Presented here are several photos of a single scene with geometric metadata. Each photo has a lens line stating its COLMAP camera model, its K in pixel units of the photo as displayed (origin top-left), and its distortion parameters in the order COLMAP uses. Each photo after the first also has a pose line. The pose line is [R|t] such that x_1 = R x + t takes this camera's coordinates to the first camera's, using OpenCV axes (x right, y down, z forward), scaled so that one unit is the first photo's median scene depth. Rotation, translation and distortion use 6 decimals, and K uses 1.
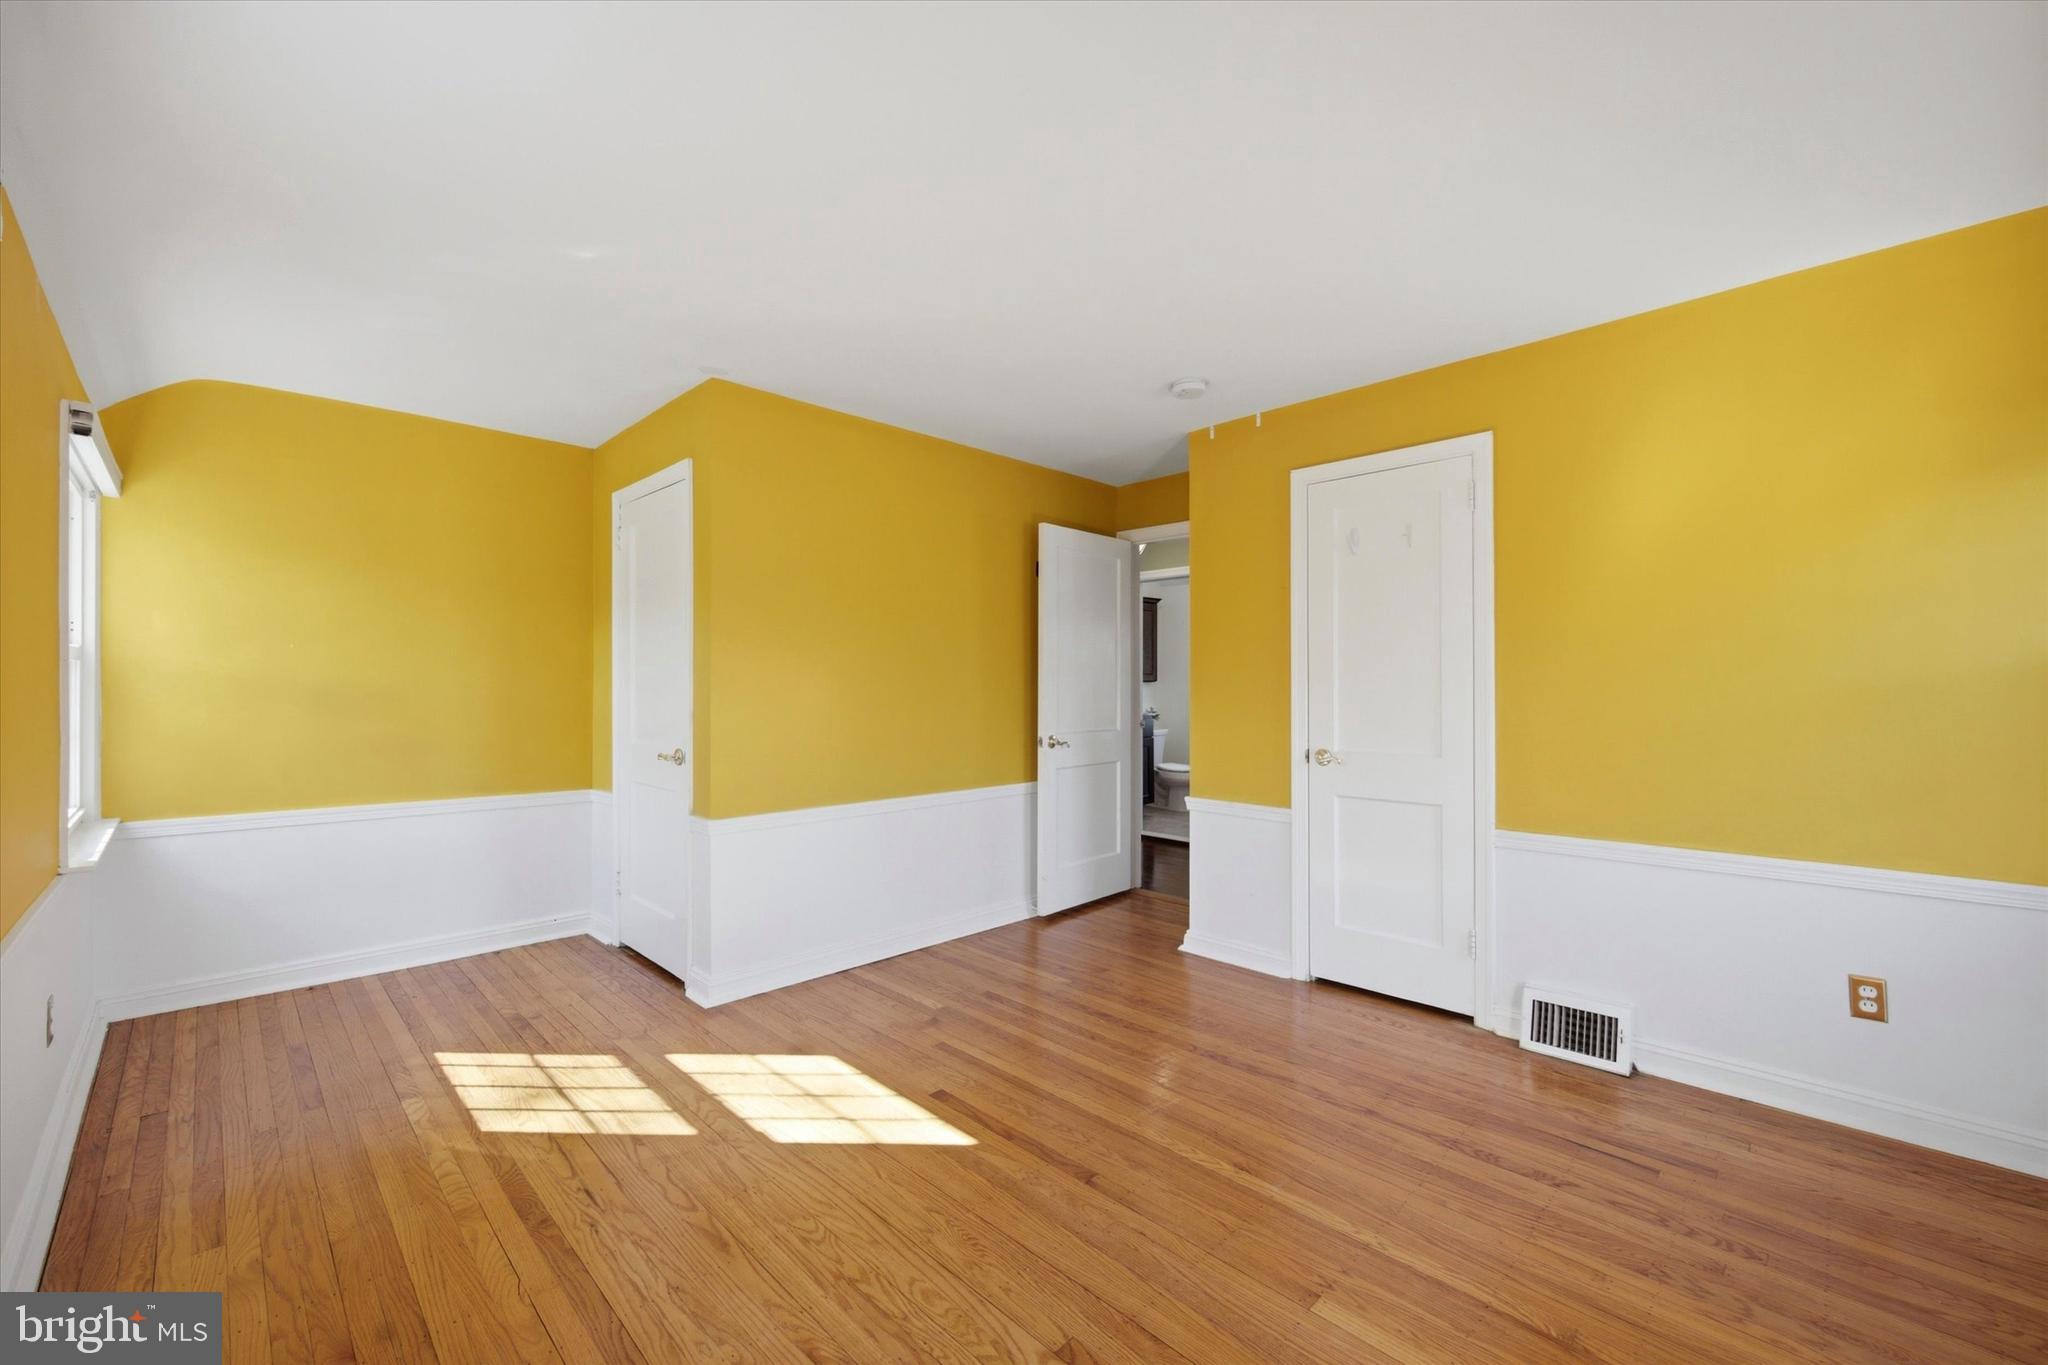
lens RADIAL K [[841.3, 0, 1023.2], [0, 841.3, 682.9], [0, 0, 1]] dist [0.000061, 0.000007]
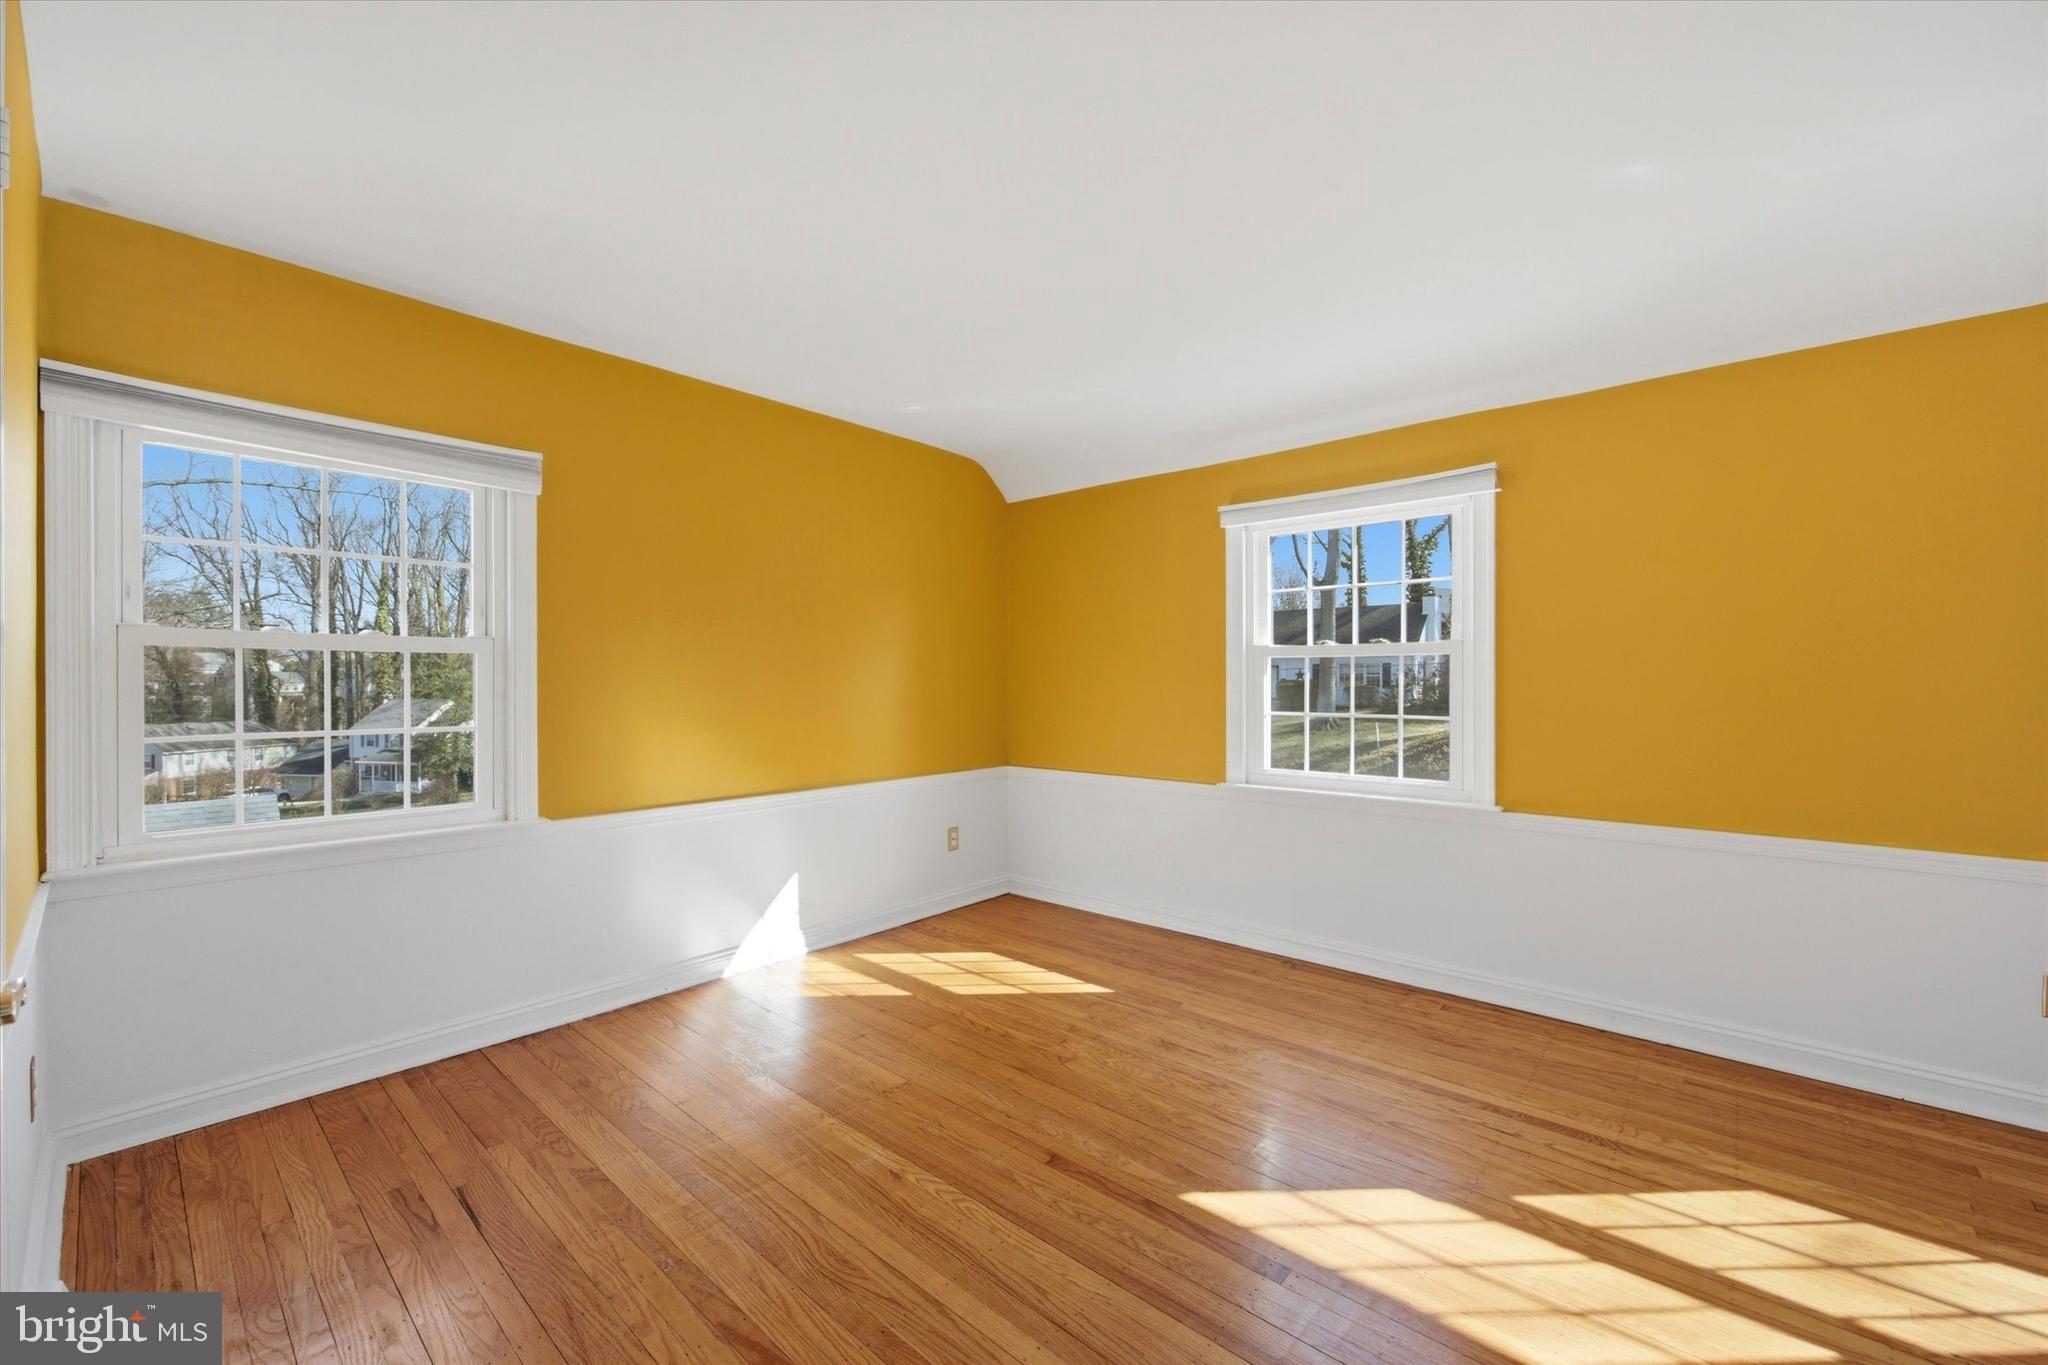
lens RADIAL K [[841.3, 0, 1021.7], [0, 841.3, 682.4], [0, 0, 1]] dist [0.000061, 0.000007]
pose [[-0.998460, 0.003209, -0.055384, 0.160517], [0.003147, 0.999994, 0.001203, 0.010501], [0.055387, 0.001026, -0.998464, 1.885337]]
